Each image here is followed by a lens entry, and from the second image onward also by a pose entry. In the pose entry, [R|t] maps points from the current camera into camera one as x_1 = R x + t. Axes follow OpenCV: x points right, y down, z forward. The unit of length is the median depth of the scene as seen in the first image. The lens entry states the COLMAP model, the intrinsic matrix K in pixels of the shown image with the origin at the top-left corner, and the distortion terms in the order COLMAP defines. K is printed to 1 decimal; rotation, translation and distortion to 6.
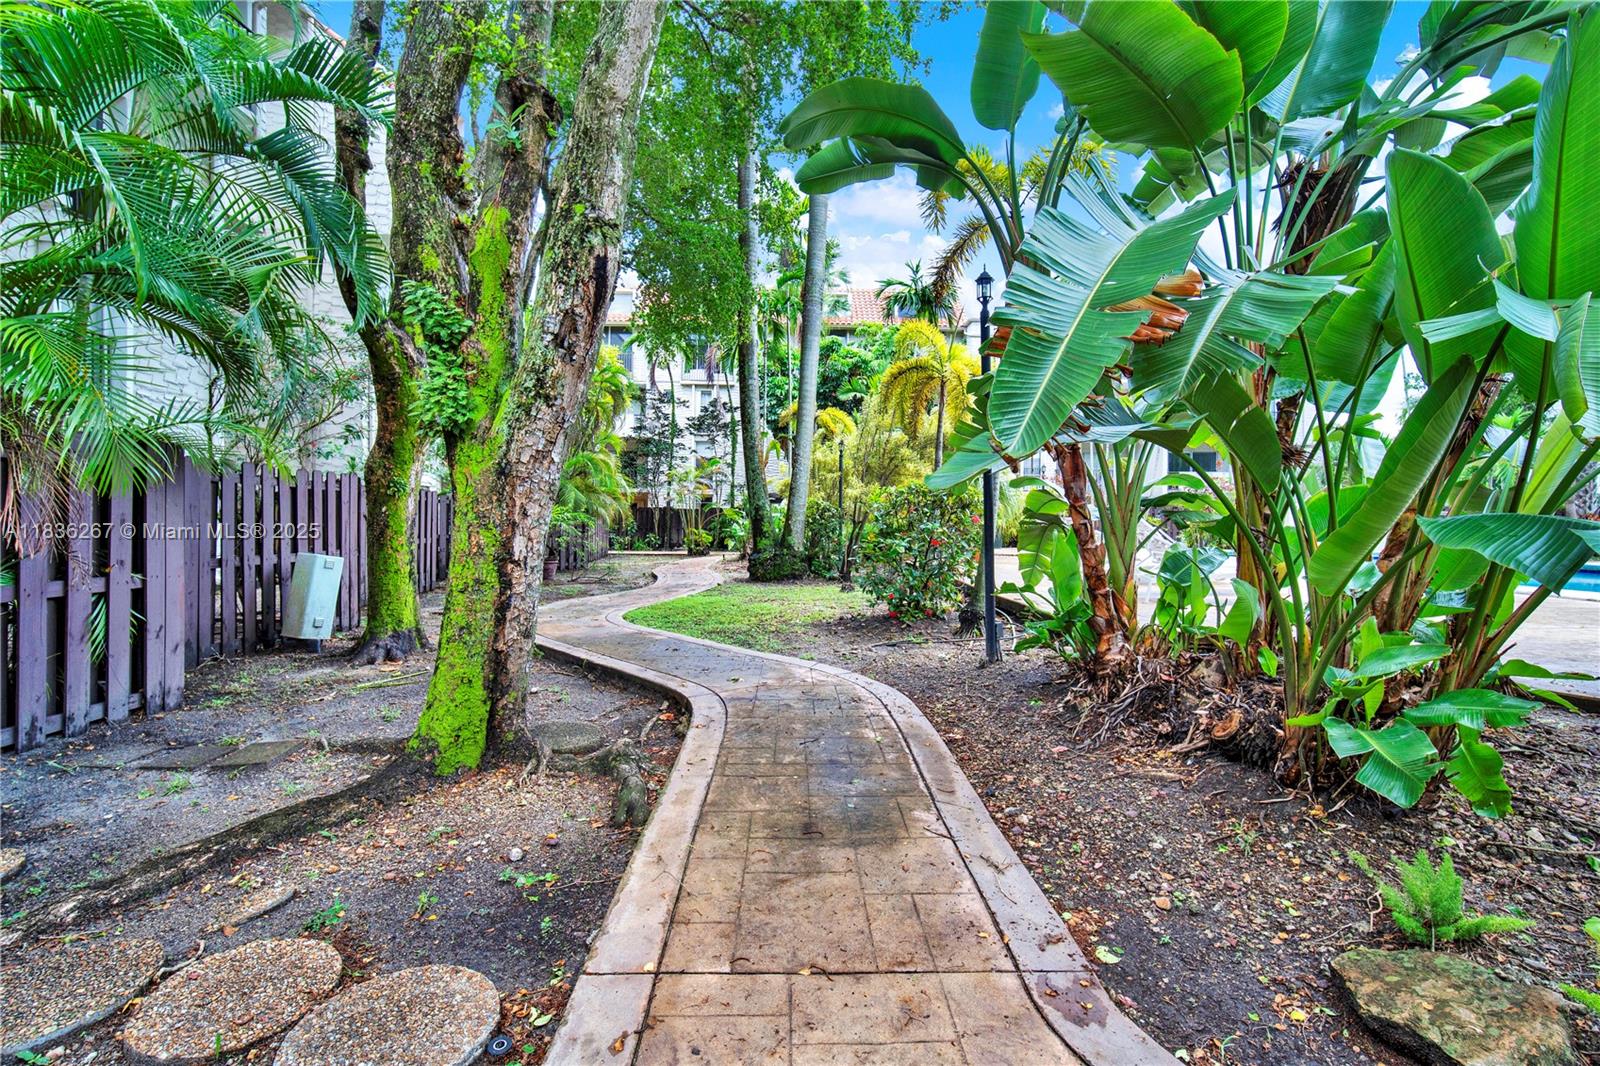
lens RADIAL K [[705.4, 0, 803.5], [0, 705.4, 524.3], [0, 0, 1]] dist [-0.004186, -0.000171]
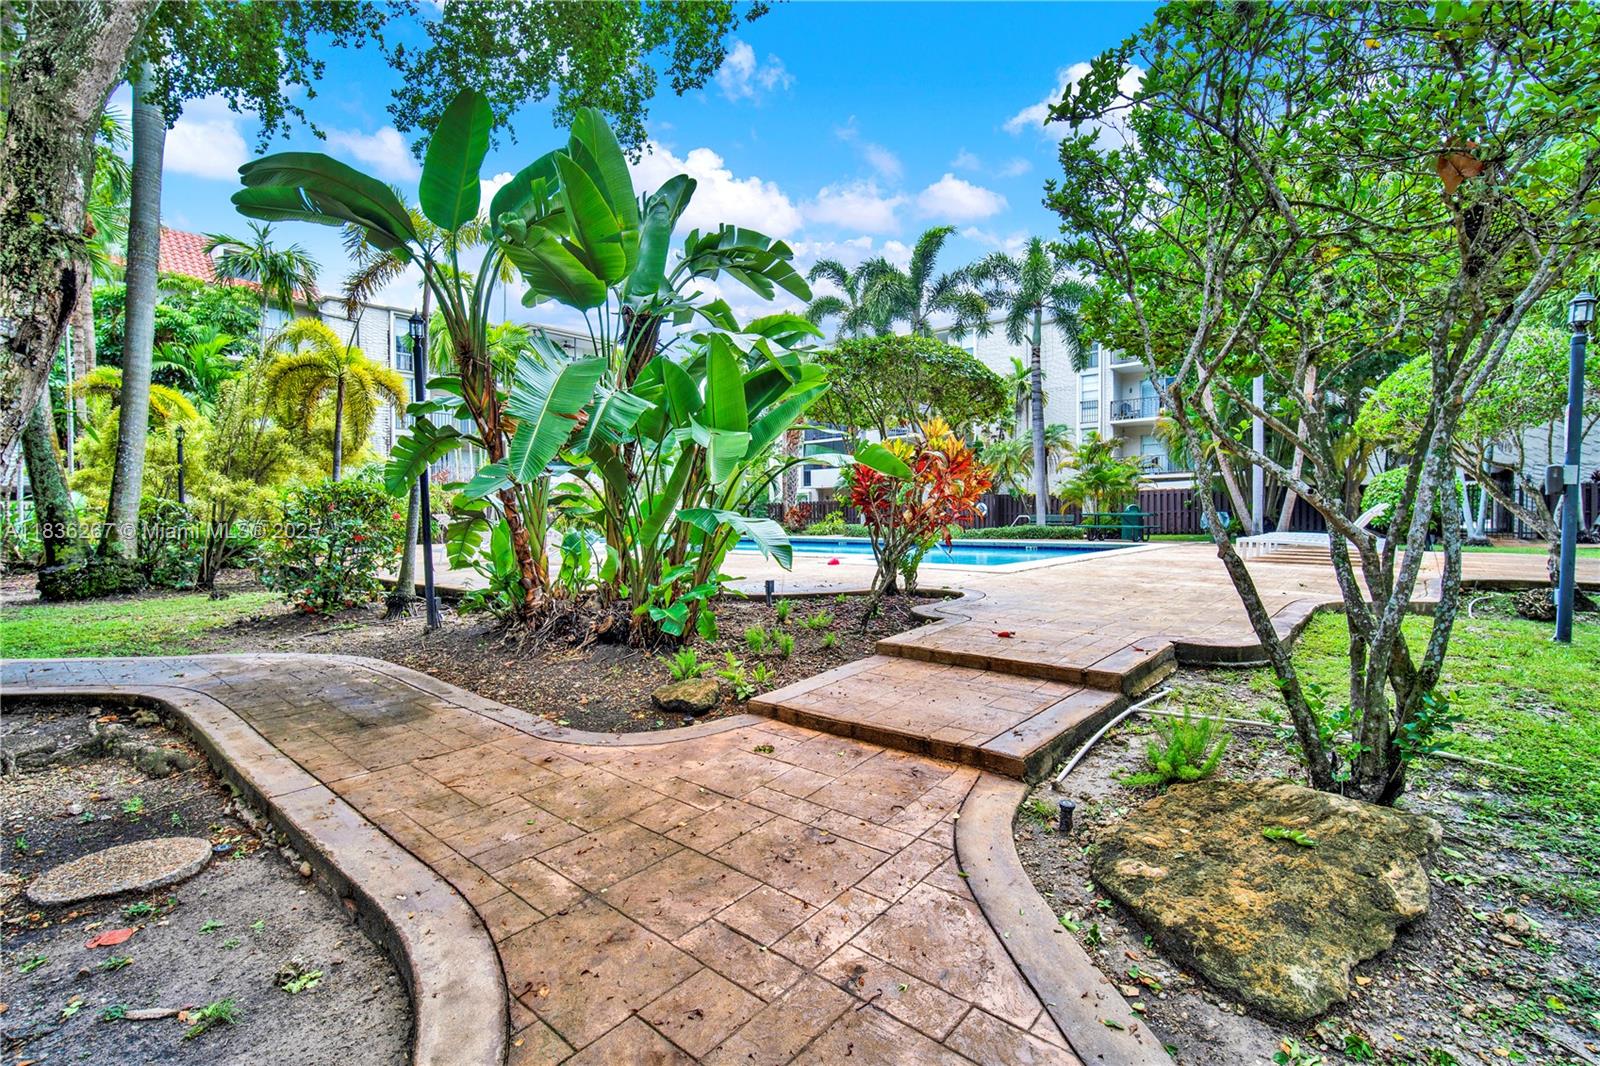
lens RADIAL K [[705.4, 0, 803.5], [0, 705.4, 524.3], [0, 0, 1]] dist [-0.004186, -0.000171]
pose [[0.665019, -0.027132, 0.746333, -0.346588], [0.022684, 0.999613, 0.016126, 0.005685], [-0.746482, 0.006206, 0.665377, -0.501401]]
